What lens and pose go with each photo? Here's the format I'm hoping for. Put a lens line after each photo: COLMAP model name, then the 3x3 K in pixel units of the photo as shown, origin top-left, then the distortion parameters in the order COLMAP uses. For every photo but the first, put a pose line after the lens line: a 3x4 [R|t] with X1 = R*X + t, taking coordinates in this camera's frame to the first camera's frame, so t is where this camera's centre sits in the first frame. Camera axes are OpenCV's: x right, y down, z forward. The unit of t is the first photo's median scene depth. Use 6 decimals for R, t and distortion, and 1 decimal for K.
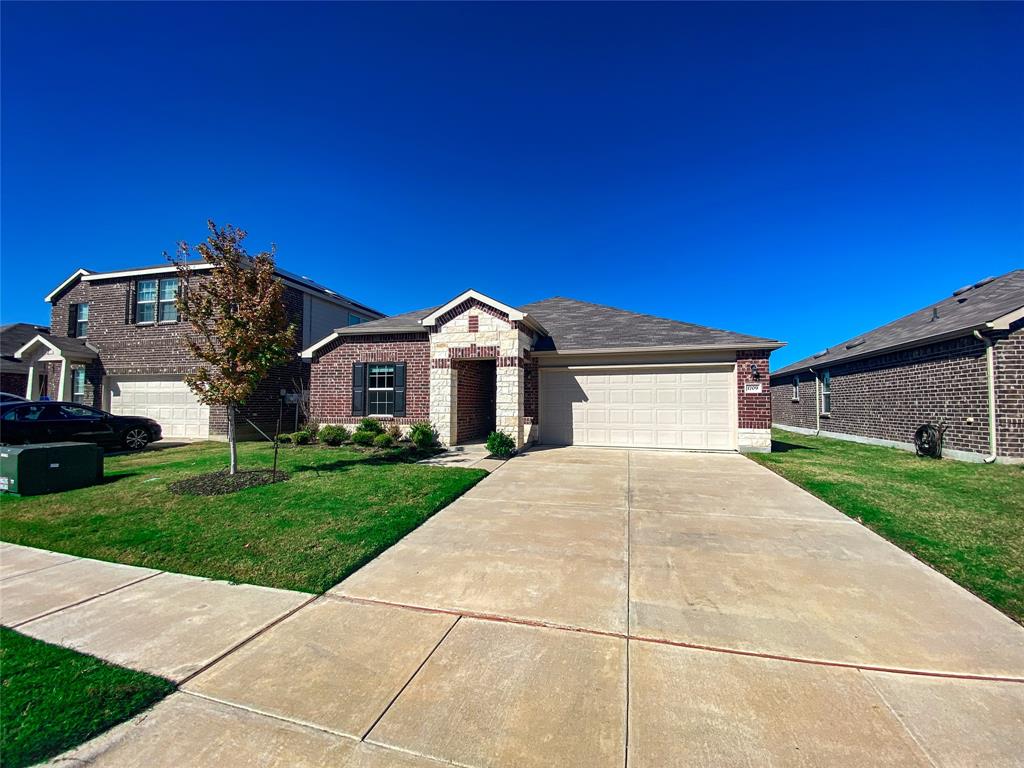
lens RADIAL K [[422.6, 0, 512.0], [0, 422.6, 384.0], [0, 0, 1]] dist [0.016924, -0.020089]
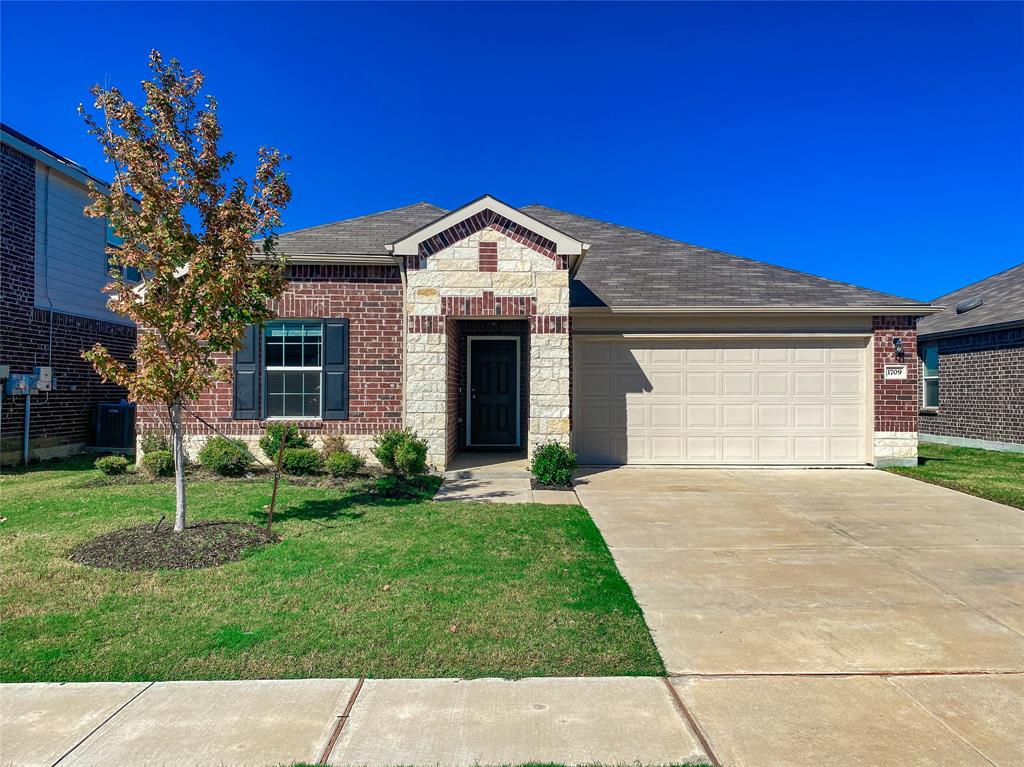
lens RADIAL K [[816.4, 0, 512.0], [0, 816.4, 383.5], [0, 0, 1]] dist [0.009542, 0.001362]
pose [[0.956802, 0.001934, 0.290734, -0.380402], [-0.013178, 0.999239, 0.036722, -0.011684], [-0.290442, -0.038967, 0.956099, -0.070333]]
